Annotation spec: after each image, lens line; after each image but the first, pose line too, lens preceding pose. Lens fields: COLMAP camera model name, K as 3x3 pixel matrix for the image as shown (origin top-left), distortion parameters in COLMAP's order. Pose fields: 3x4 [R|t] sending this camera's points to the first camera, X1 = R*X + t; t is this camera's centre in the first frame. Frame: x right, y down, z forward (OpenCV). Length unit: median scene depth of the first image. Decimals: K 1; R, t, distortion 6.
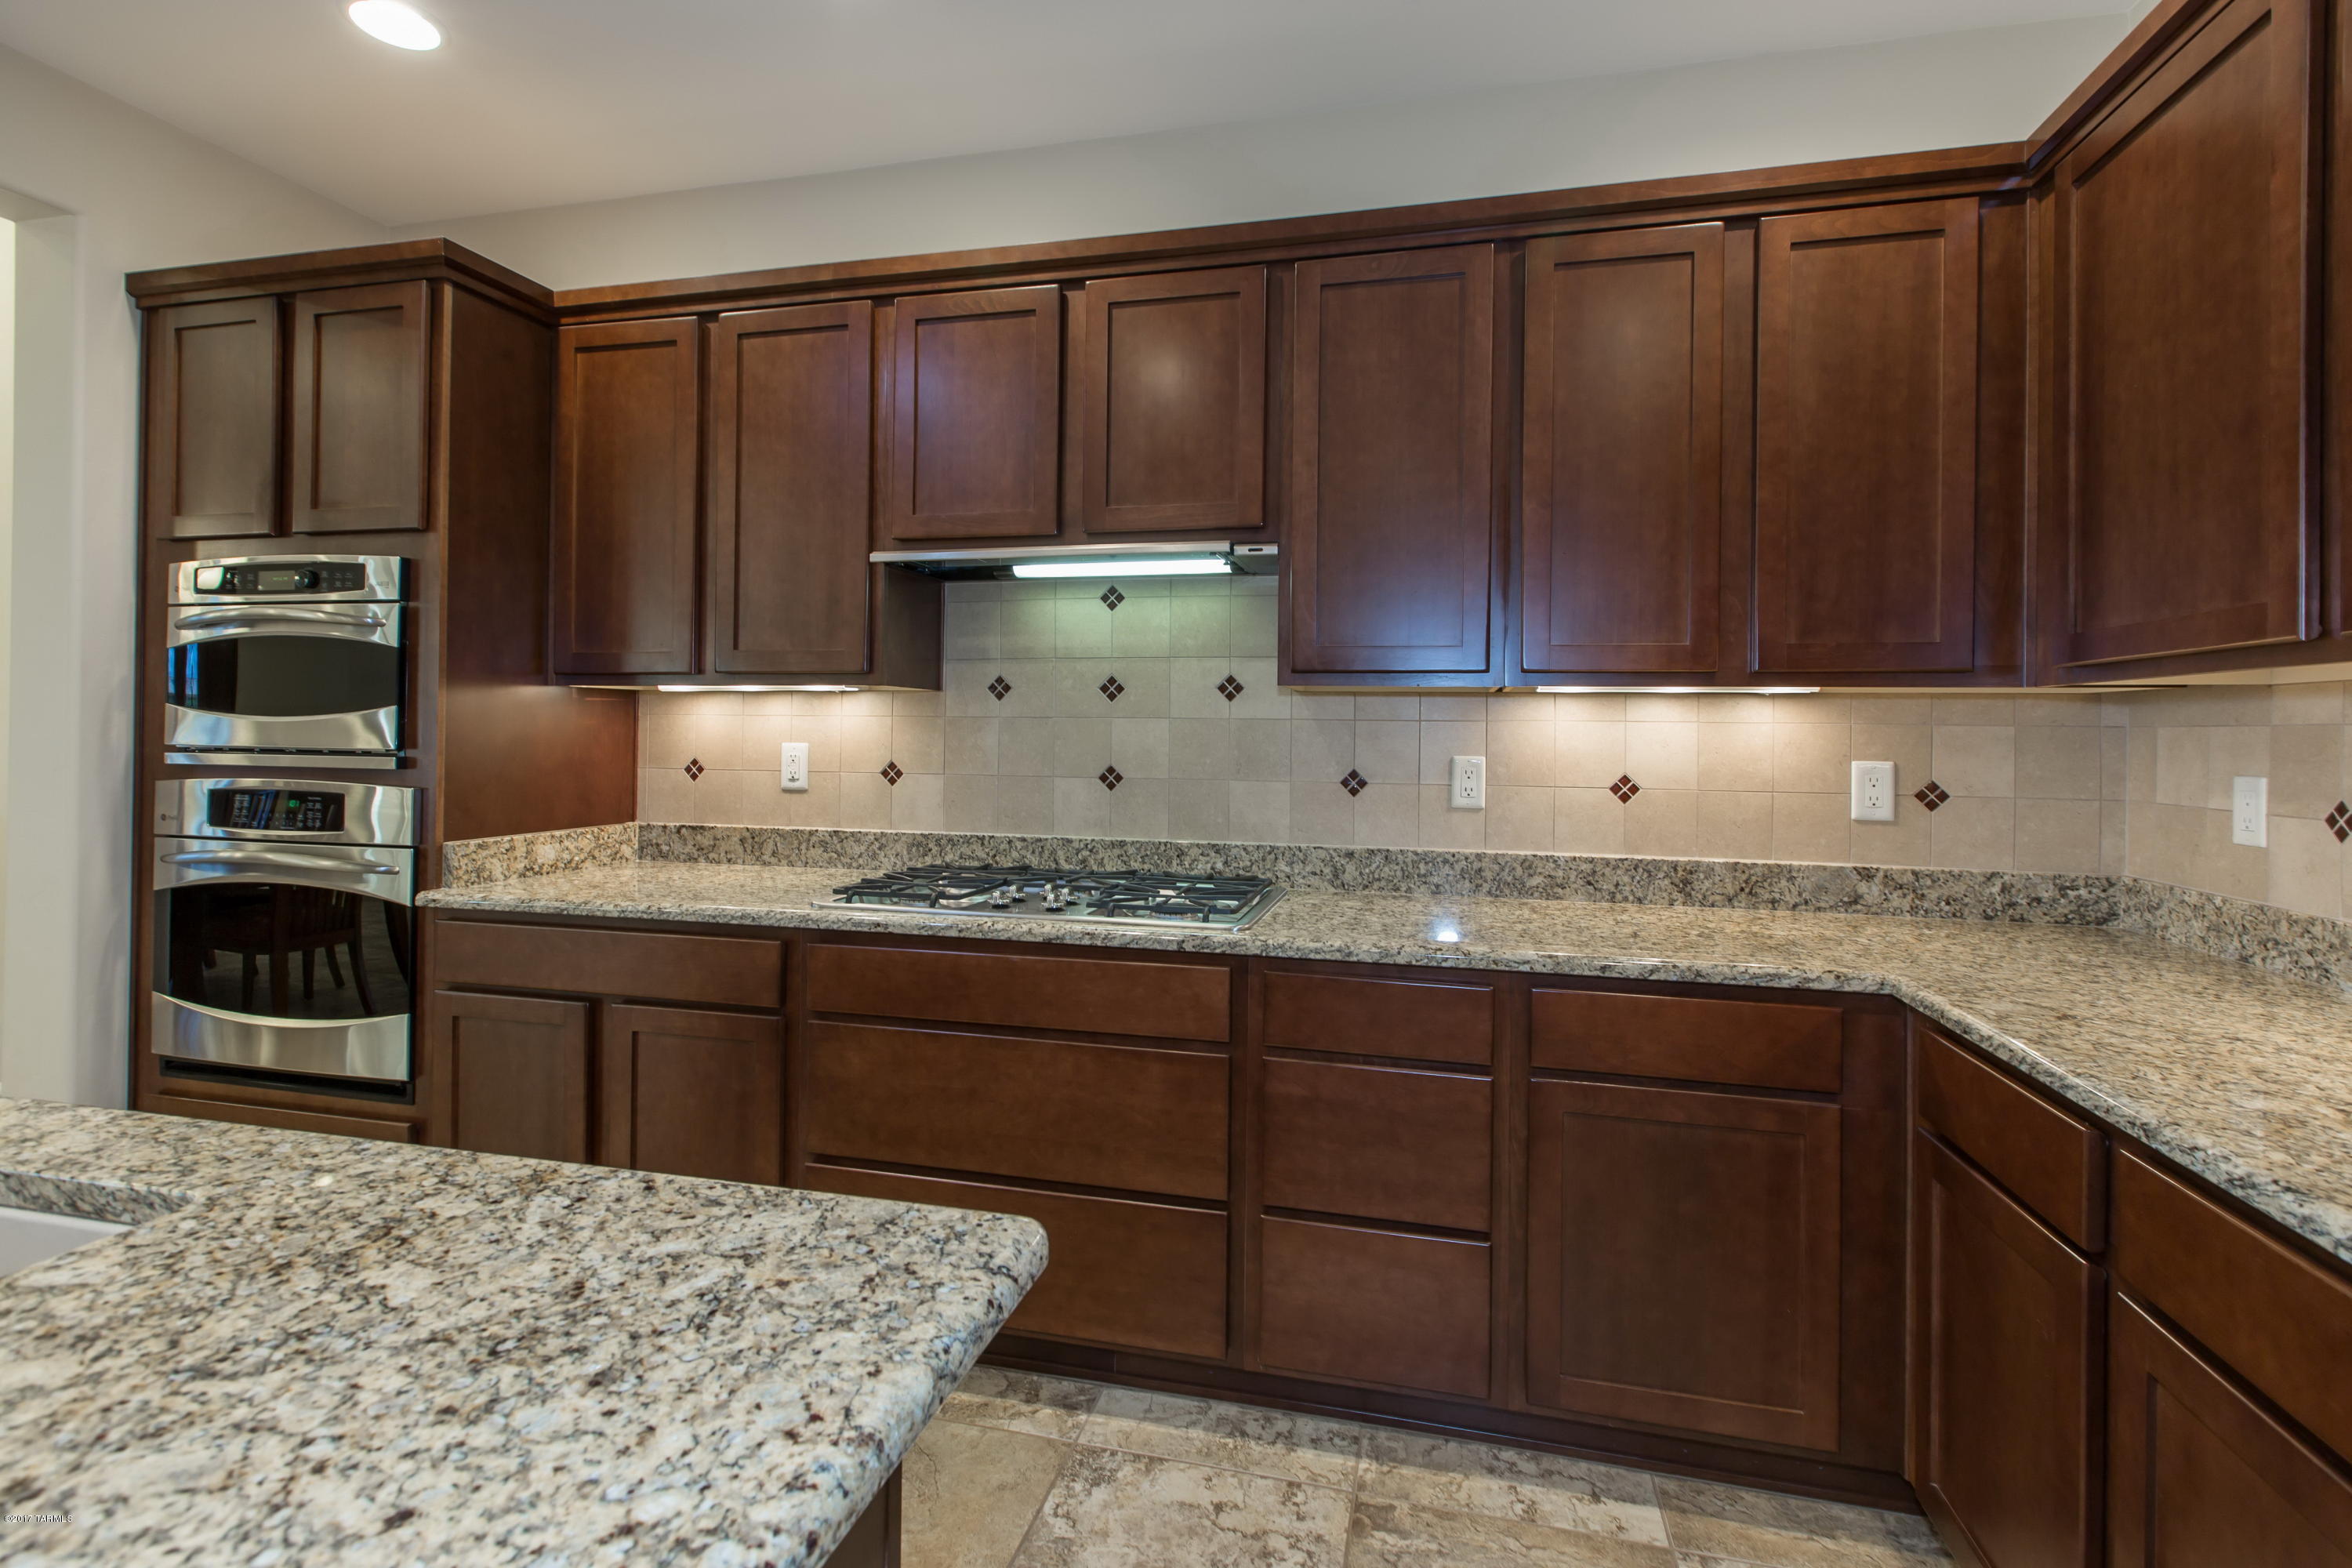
lens RADIAL K [[1083.6, 0, 1190.5], [0, 1083.6, 727.0], [0, 0, 1]] dist [0.002859, 0.000201]
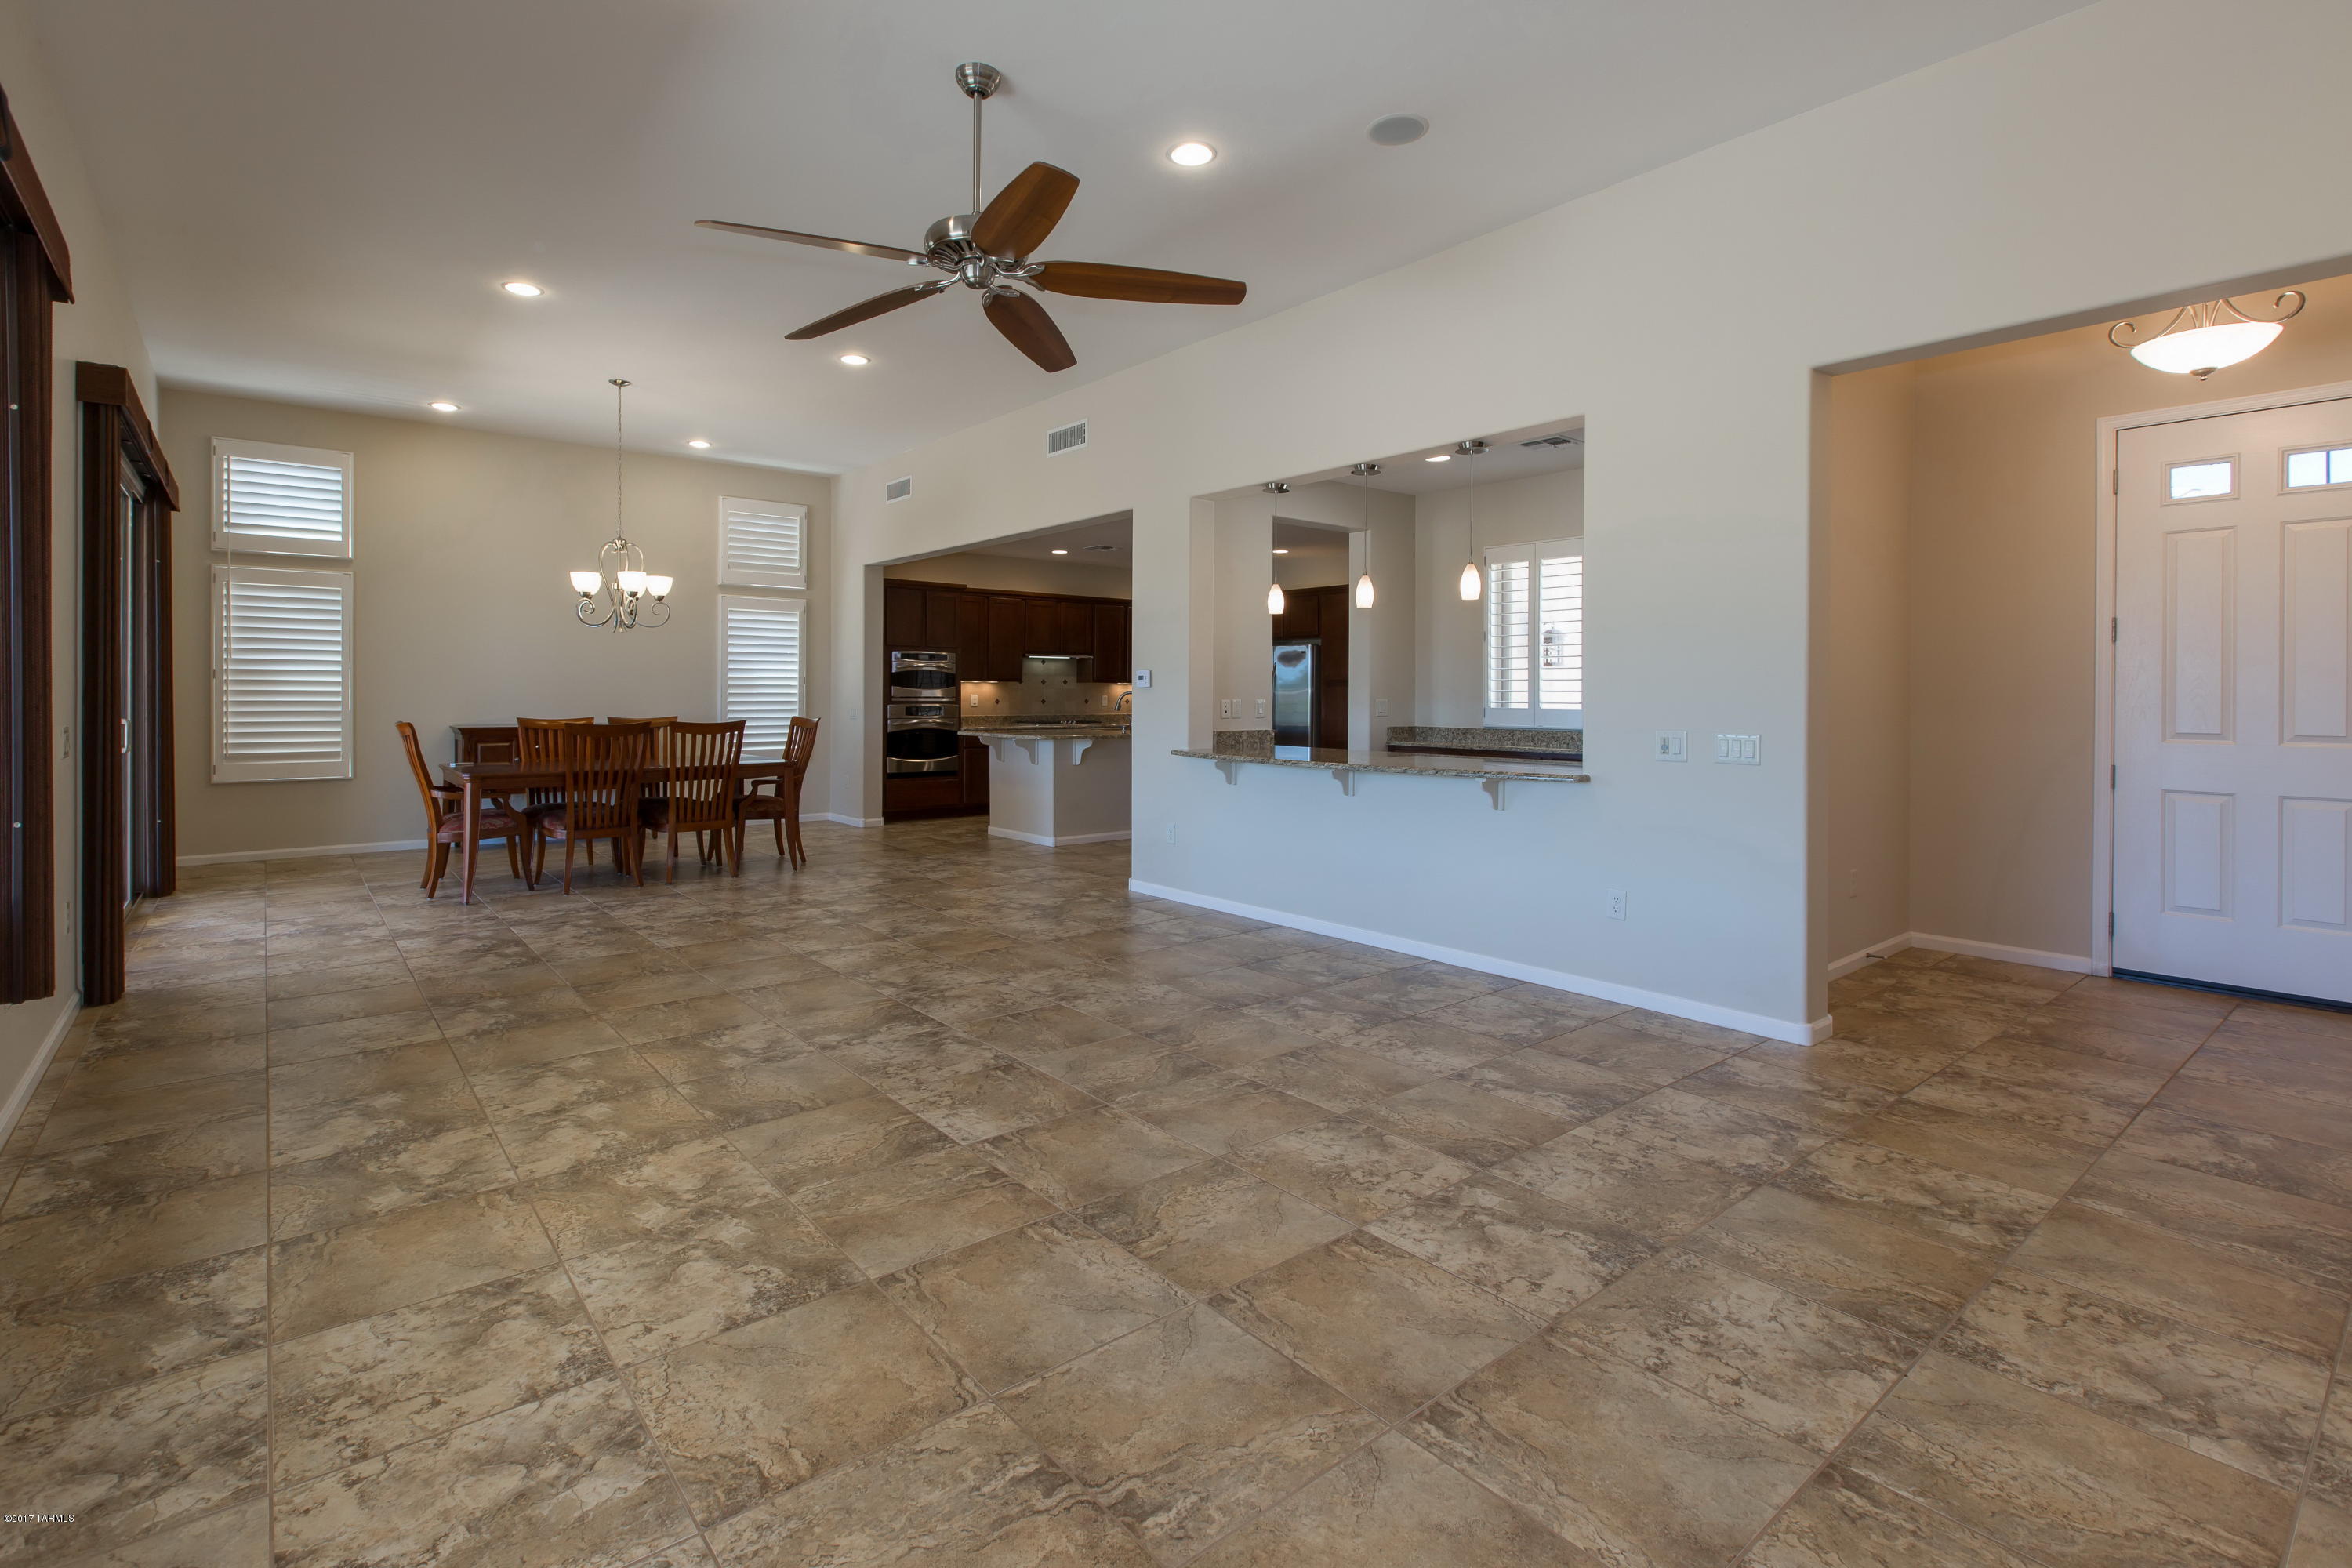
lens RADIAL K [[1102.1, 0, 1171.1], [0, 1102.1, 691.0], [0, 0, 1]] dist [0.001679, -0.000749]
pose [[0.596108, -0.006453, 0.802878, -3.703219], [-0.002041, 0.999952, 0.009553, -0.045096], [-0.802901, -0.007333, 0.596067, -2.342686]]
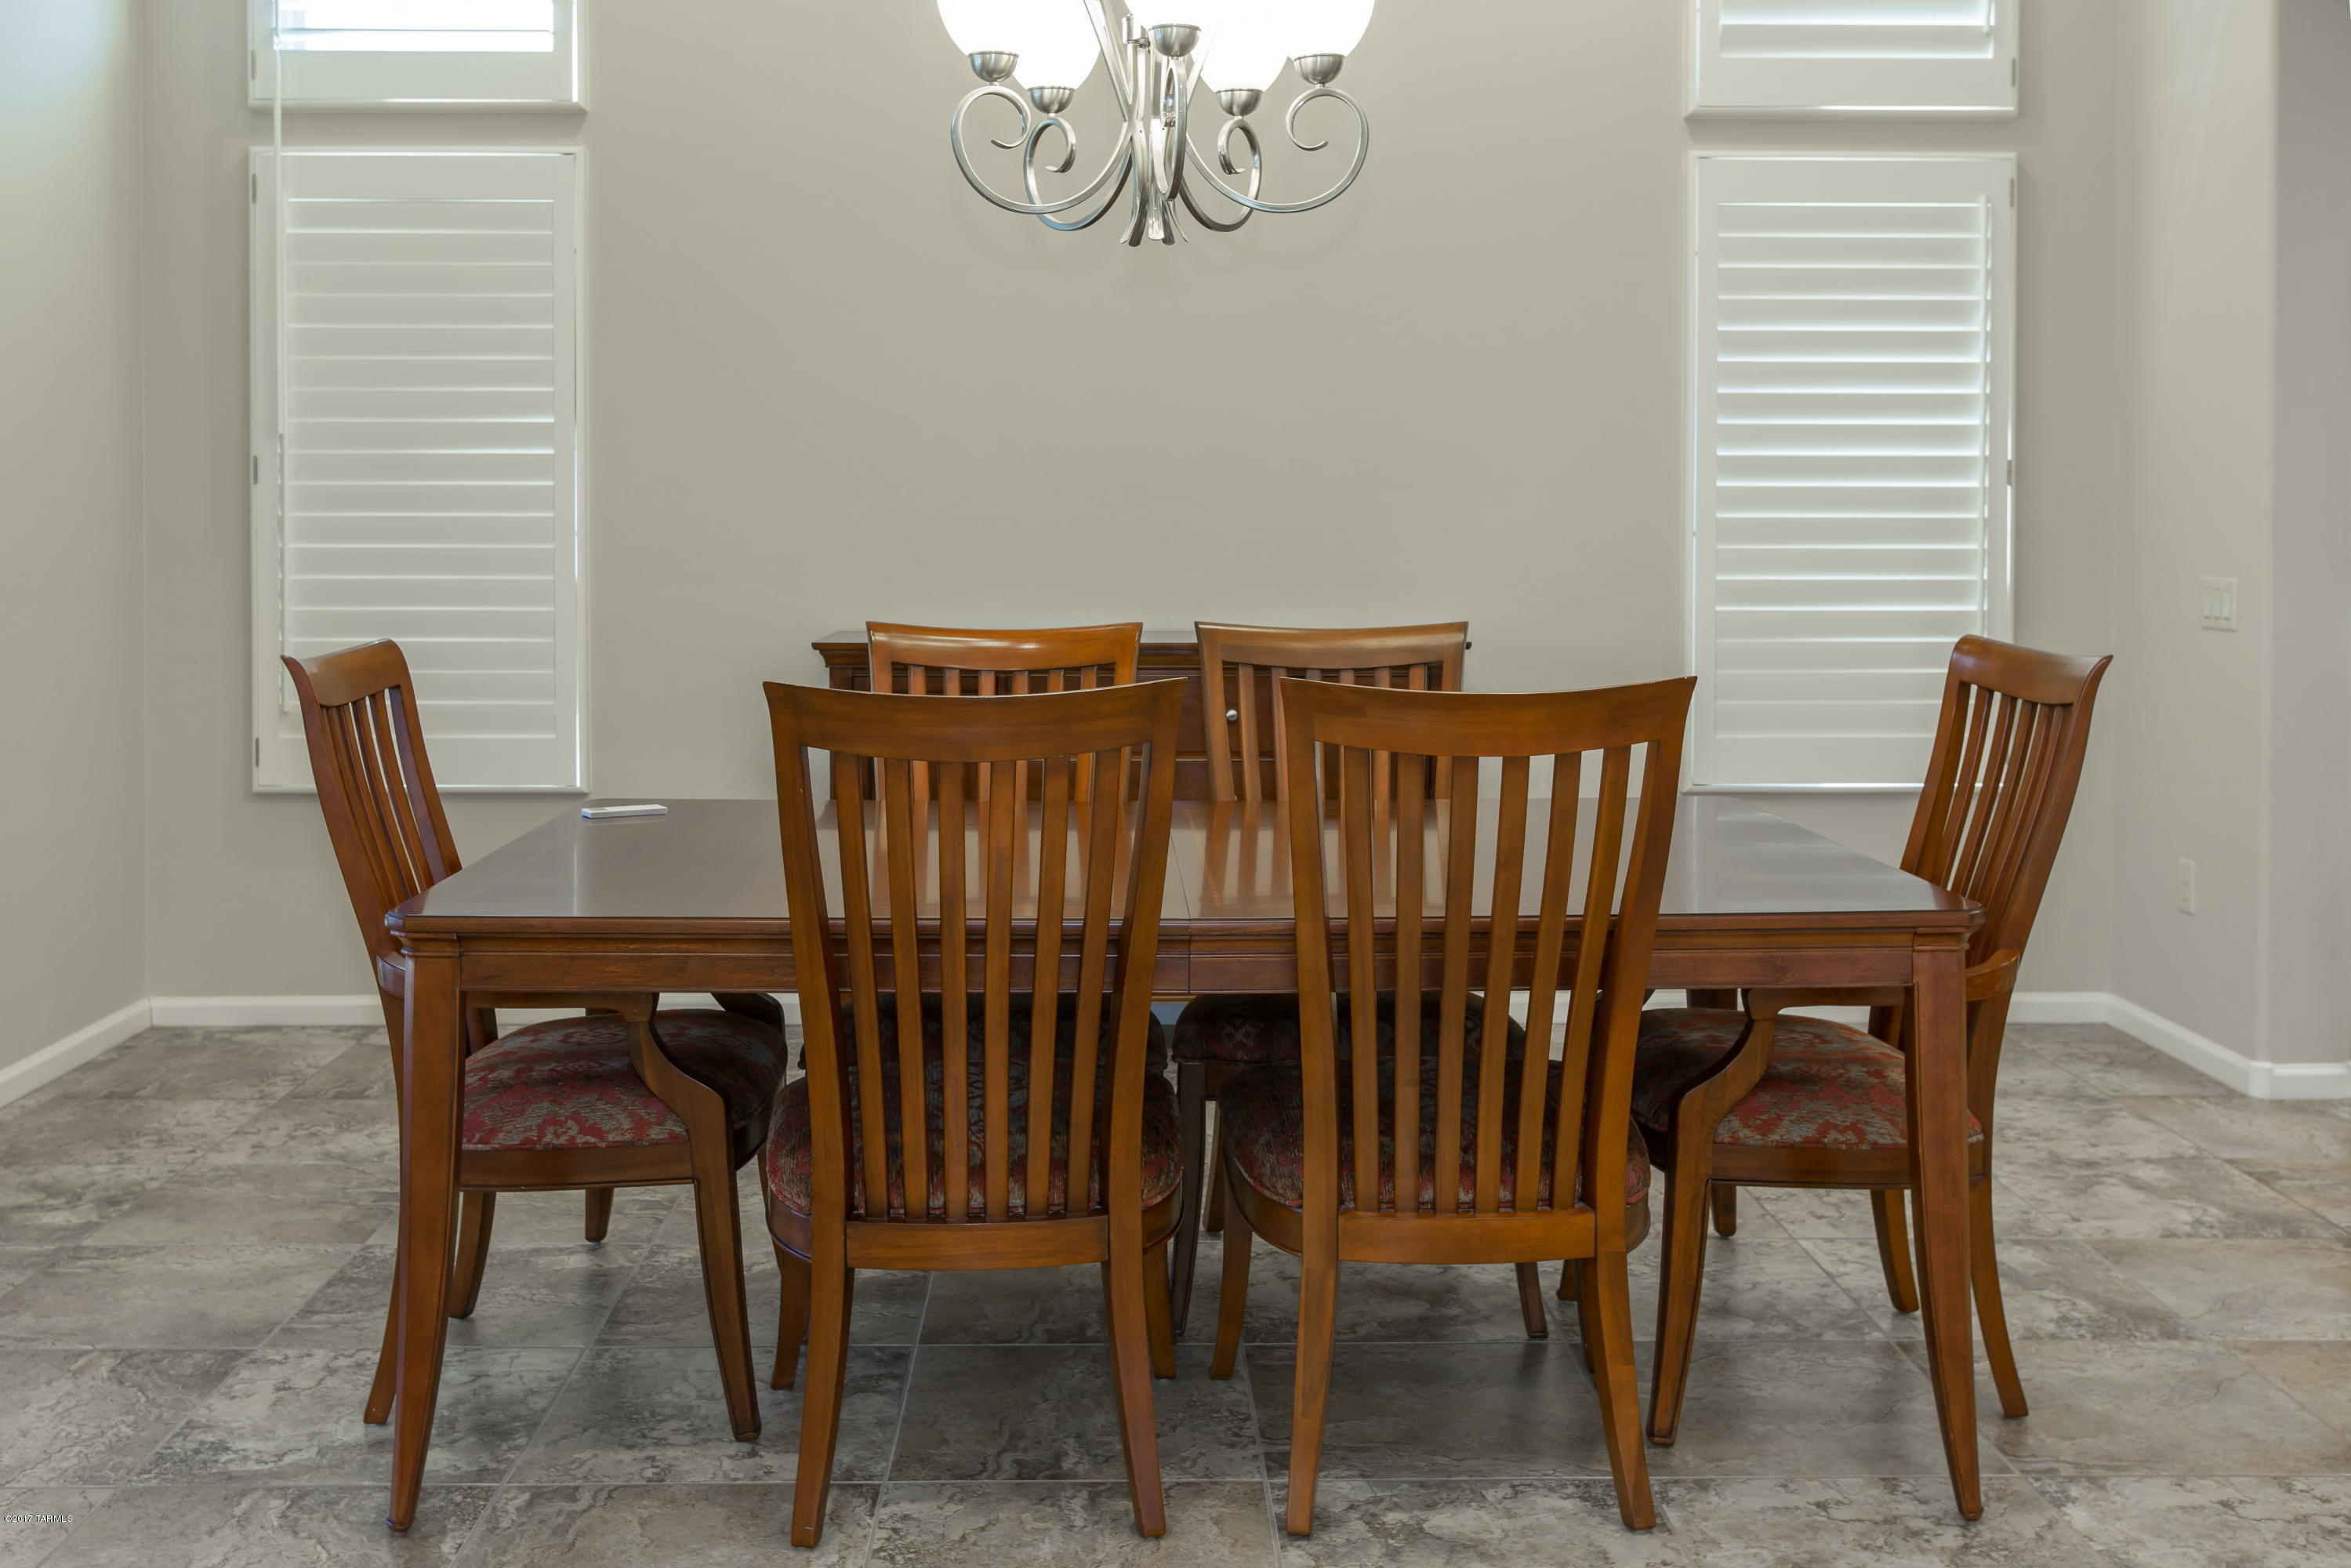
lens RADIAL K [[2318.4, 0, 1168.7], [0, 2318.4, 542.0], [0, 0, 1]] dist [-0.019461, -0.017901]
pose [[0.968698, -0.012534, 0.247926, -2.512187], [0.008501, 0.999814, 0.017333, -0.022534], [-0.248097, -0.014683, 0.968624, -0.667976]]
